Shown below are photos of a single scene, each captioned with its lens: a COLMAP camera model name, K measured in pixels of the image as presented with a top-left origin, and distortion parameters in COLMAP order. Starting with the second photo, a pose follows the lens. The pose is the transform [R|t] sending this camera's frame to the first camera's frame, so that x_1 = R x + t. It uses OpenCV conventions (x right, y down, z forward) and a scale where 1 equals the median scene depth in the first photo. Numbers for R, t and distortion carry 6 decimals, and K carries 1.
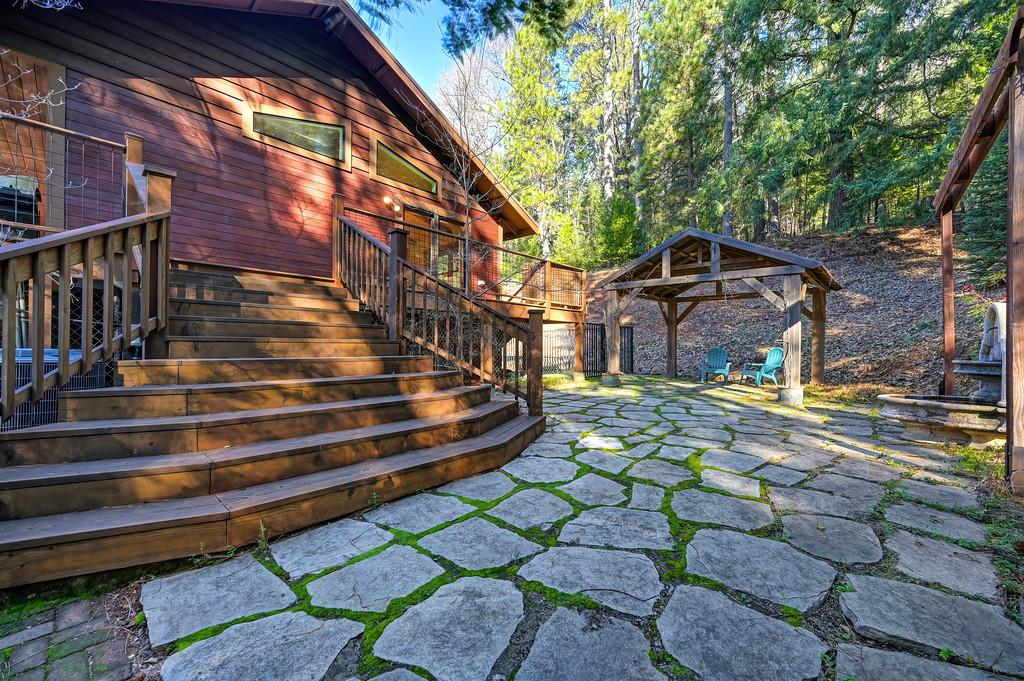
lens RADIAL K [[402.3, 0, 515.5], [0, 402.3, 343.7], [0, 0, 1]] dist [-0.001777, -0.000326]
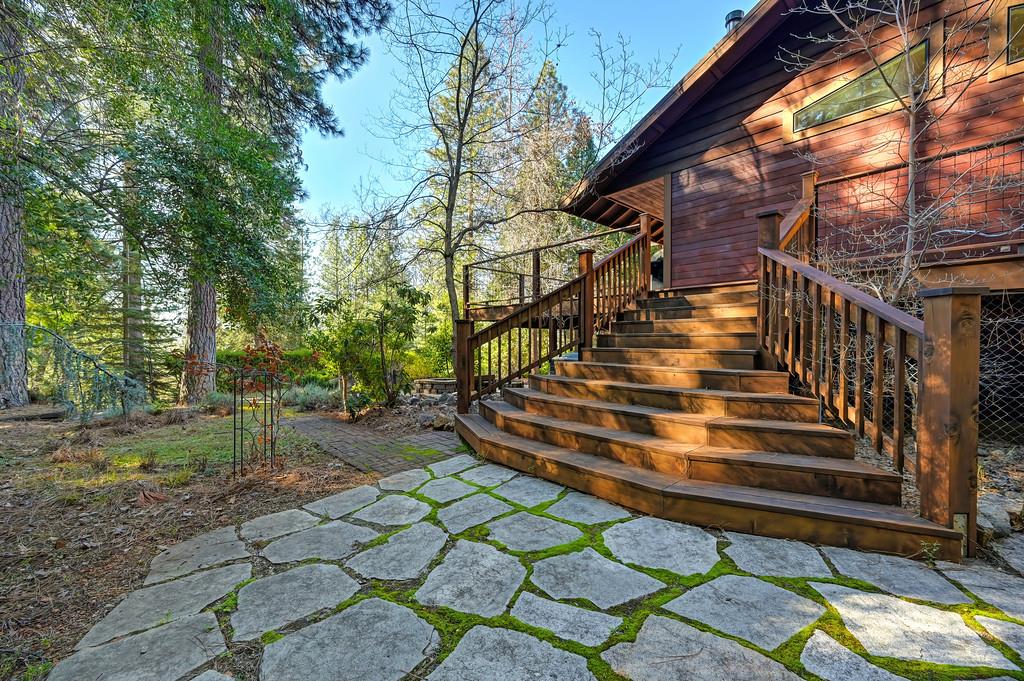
lens RADIAL K [[402.3, 0, 515.9], [0, 402.3, 343.5], [0, 0, 1]] dist [-0.001777, -0.000326]
pose [[-0.092674, 0.002376, -0.995694, 0.899487], [0.007181, 0.999973, 0.001718, -0.045807], [0.995671, -0.006991, -0.092688, 0.934831]]
